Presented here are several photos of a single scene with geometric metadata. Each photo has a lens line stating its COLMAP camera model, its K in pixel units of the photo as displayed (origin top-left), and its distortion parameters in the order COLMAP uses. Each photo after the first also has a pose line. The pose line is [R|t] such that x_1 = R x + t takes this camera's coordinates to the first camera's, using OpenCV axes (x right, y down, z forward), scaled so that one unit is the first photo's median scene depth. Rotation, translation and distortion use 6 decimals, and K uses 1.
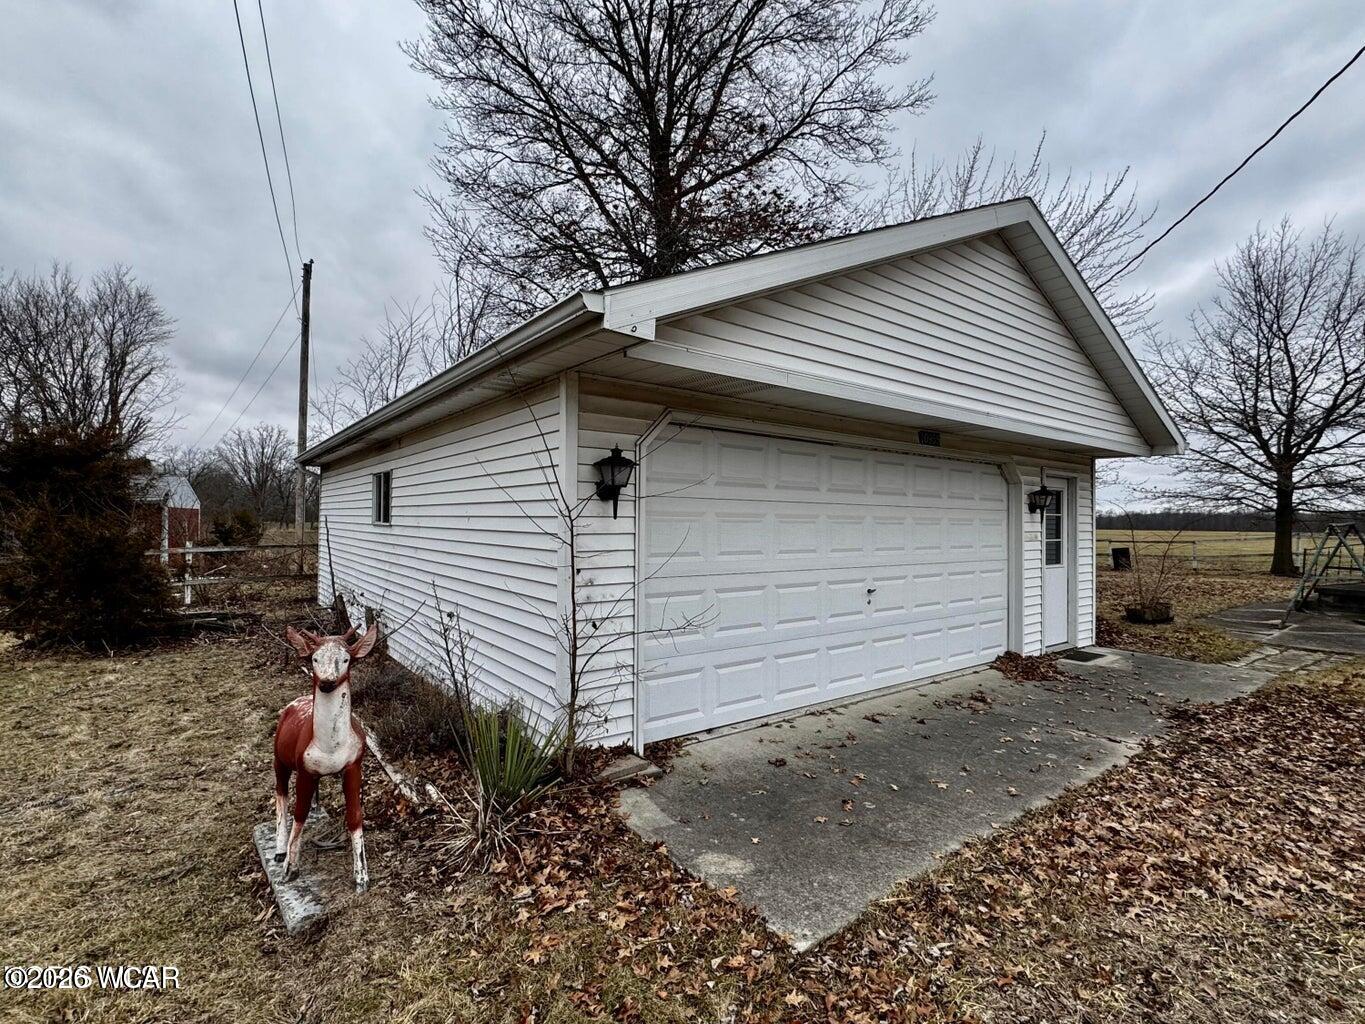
lens RADIAL K [[640.6, 0, 682.5], [0, 640.6, 512.0], [0, 0, 1]] dist [-0.012758, -0.000092]
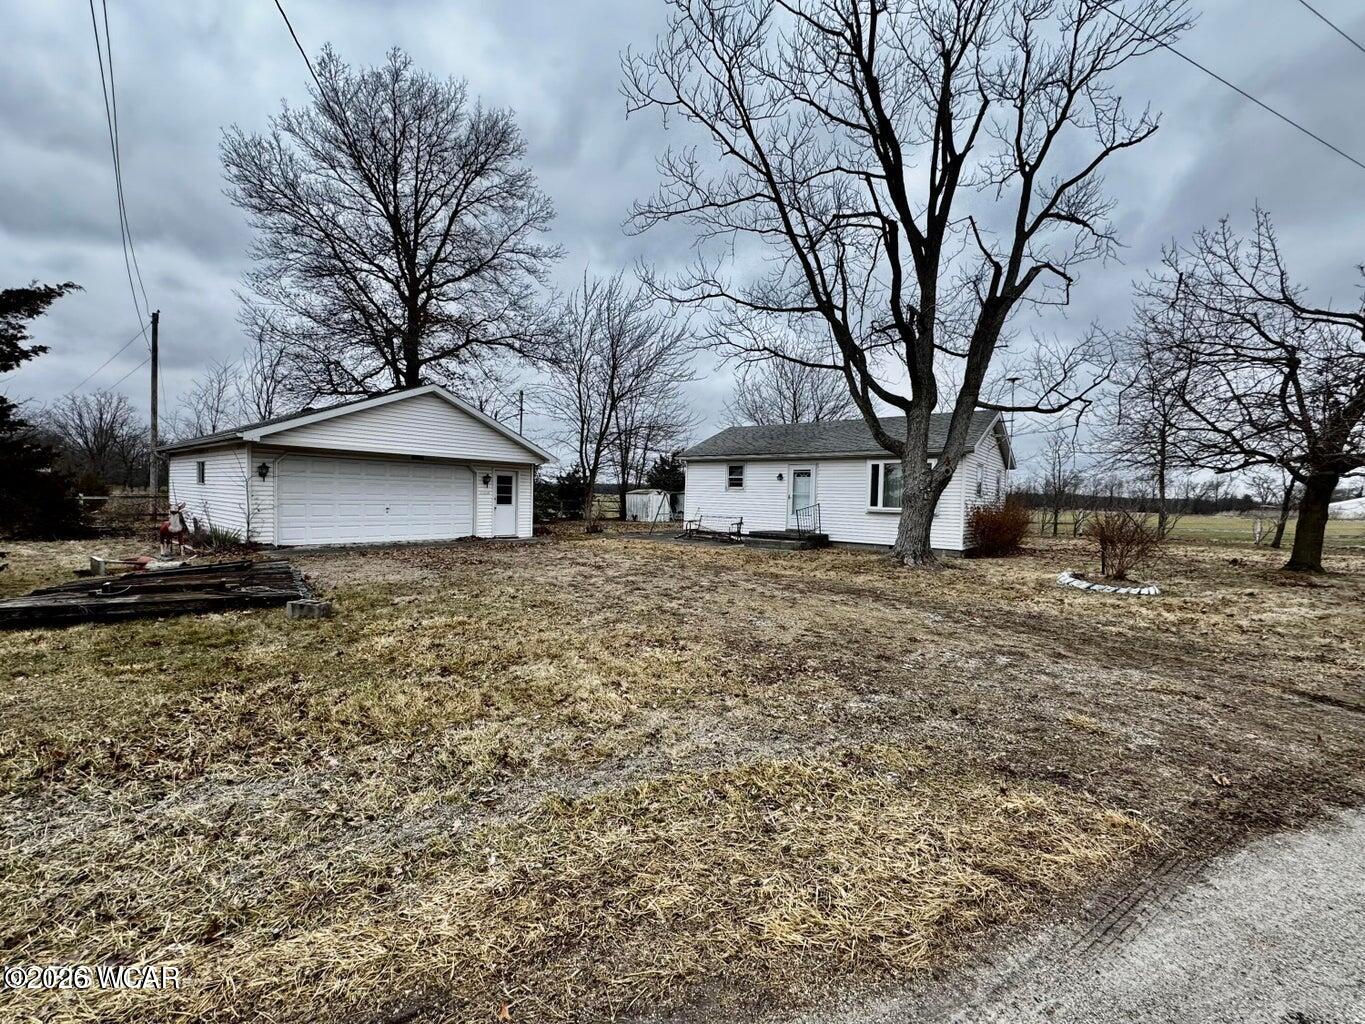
lens RADIAL K [[542.0, 0, 681.7], [0, 542.0, 515.4], [0, 0, 1]] dist [-0.000714, 0.000117]
pose [[0.970853, 0.006458, 0.239588, 0.399188], [-0.020302, 0.998260, 0.055359, -0.005444], [-0.238813, -0.058609, 0.969295, -0.704212]]
